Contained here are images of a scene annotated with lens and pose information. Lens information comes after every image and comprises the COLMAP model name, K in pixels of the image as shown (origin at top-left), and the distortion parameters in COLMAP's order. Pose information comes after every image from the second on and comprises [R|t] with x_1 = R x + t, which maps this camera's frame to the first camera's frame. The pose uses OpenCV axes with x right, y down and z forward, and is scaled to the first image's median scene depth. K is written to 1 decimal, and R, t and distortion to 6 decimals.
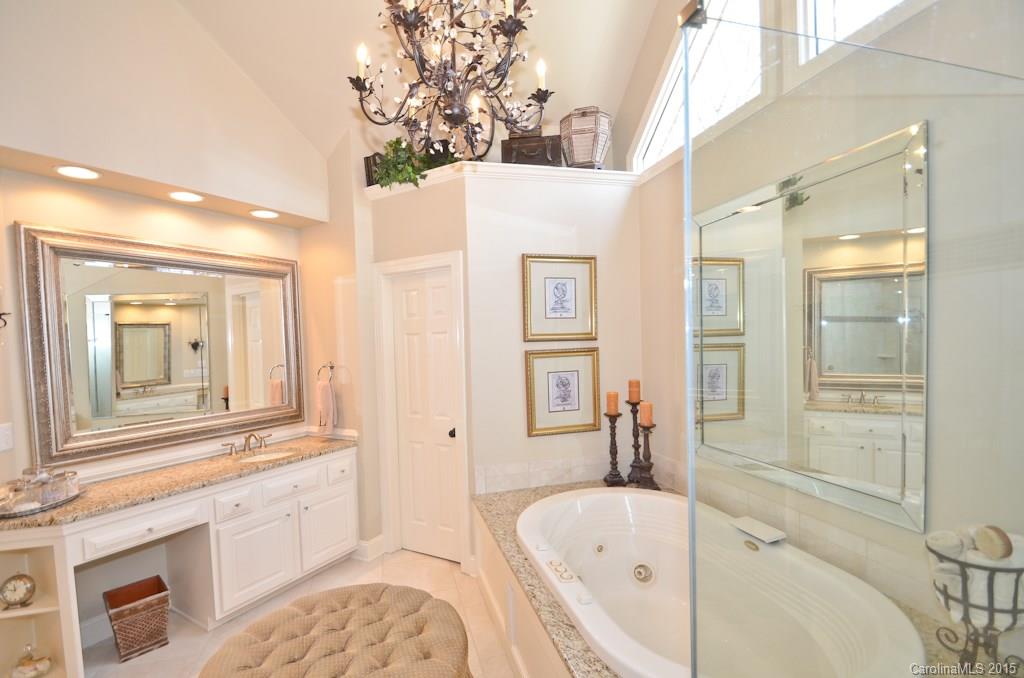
lens RADIAL K [[453.4, 0, 505.0], [0, 453.4, 360.0], [0, 0, 1]] dist [0.018850, -0.022991]
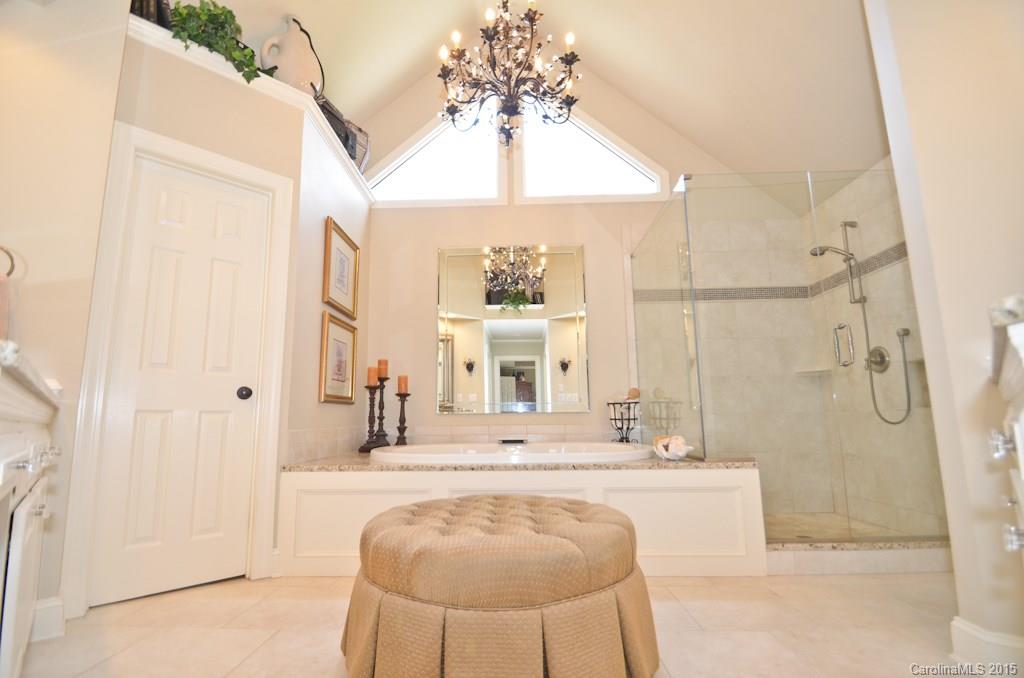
lens RADIAL K [[453.4, 0, 505.0], [0, 453.4, 360.0], [0, 0, 1]] dist [0.018850, -0.022991]
pose [[0.290837, 0.164858, 0.942463, -0.727435], [0.039474, 0.982137, -0.183979, 0.271151], [-0.955958, 0.090711, 0.279134, 0.373187]]
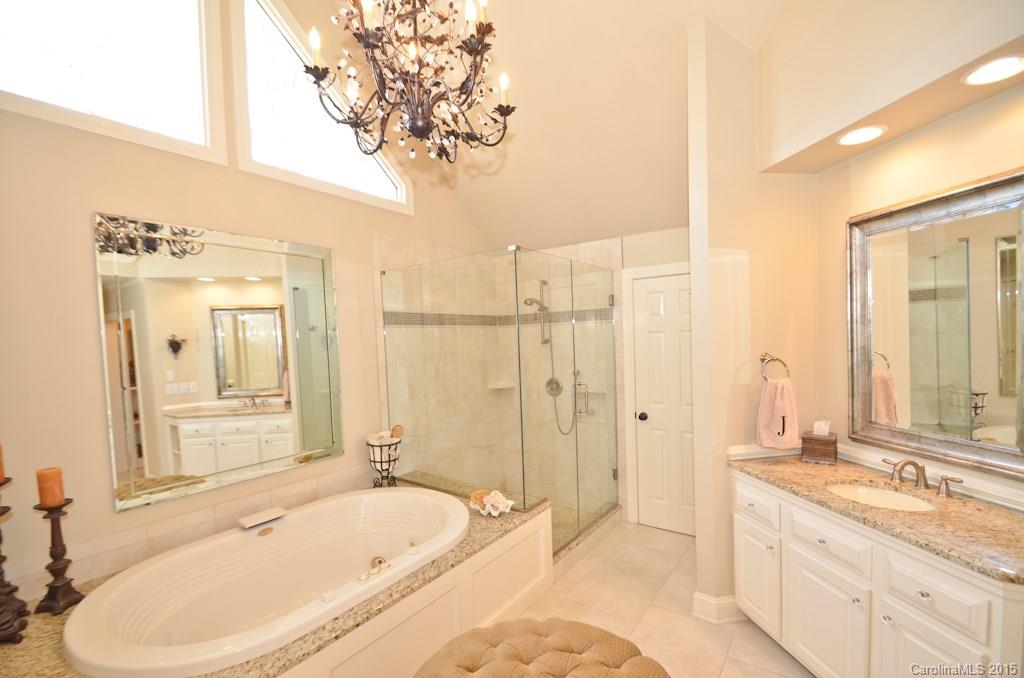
lens RADIAL K [[453.4, 0, 505.0], [0, 453.4, 360.0], [0, 0, 1]] dist [0.018850, -0.022991]
pose [[-0.628004, 0.015481, 0.778056, -0.551813], [0.085768, 0.995088, 0.049428, -0.035743], [-0.773469, 0.097773, -0.626247, 0.842143]]
